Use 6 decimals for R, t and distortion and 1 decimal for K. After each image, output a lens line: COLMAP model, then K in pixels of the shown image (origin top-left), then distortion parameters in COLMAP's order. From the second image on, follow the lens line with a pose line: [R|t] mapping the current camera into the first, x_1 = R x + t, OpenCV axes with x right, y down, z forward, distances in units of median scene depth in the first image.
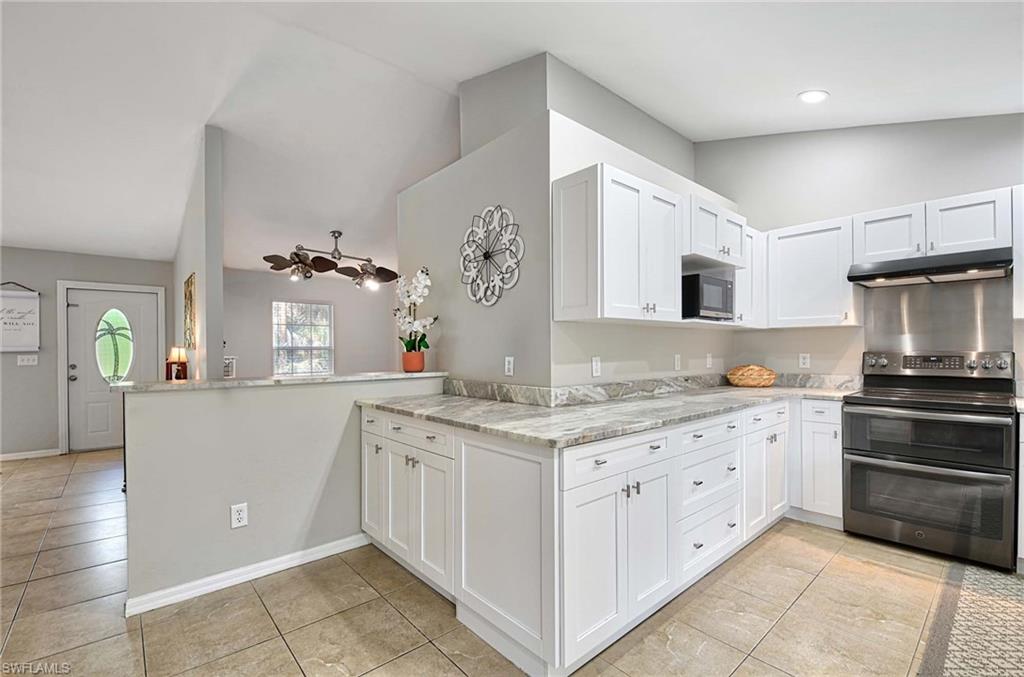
lens RADIAL K [[448.9, 0, 511.3], [0, 448.9, 349.1], [0, 0, 1]] dist [0.000312, 0.000099]
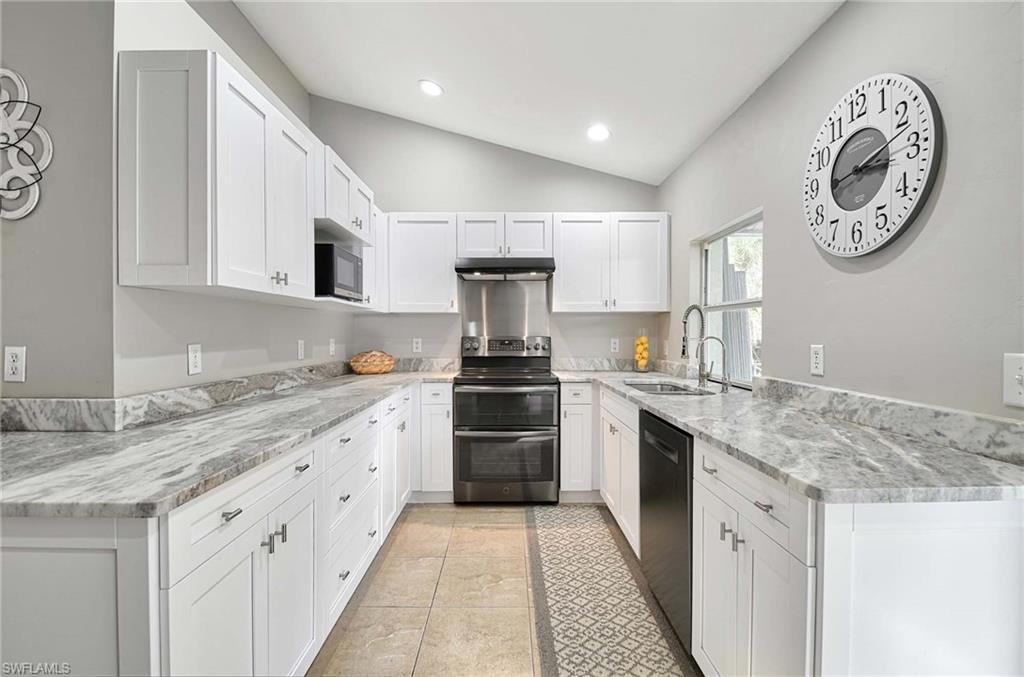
lens RADIAL K [[478.9, 0, 510.8], [0, 478.9, 335.2], [0, 0, 1]] dist [0.029716, -0.028640]
pose [[0.679044, 0.001546, 0.734096, -0.017510], [-0.003700, 0.999992, 0.001317, 0.000405], [-0.734089, -0.003610, 0.679044, 0.148637]]
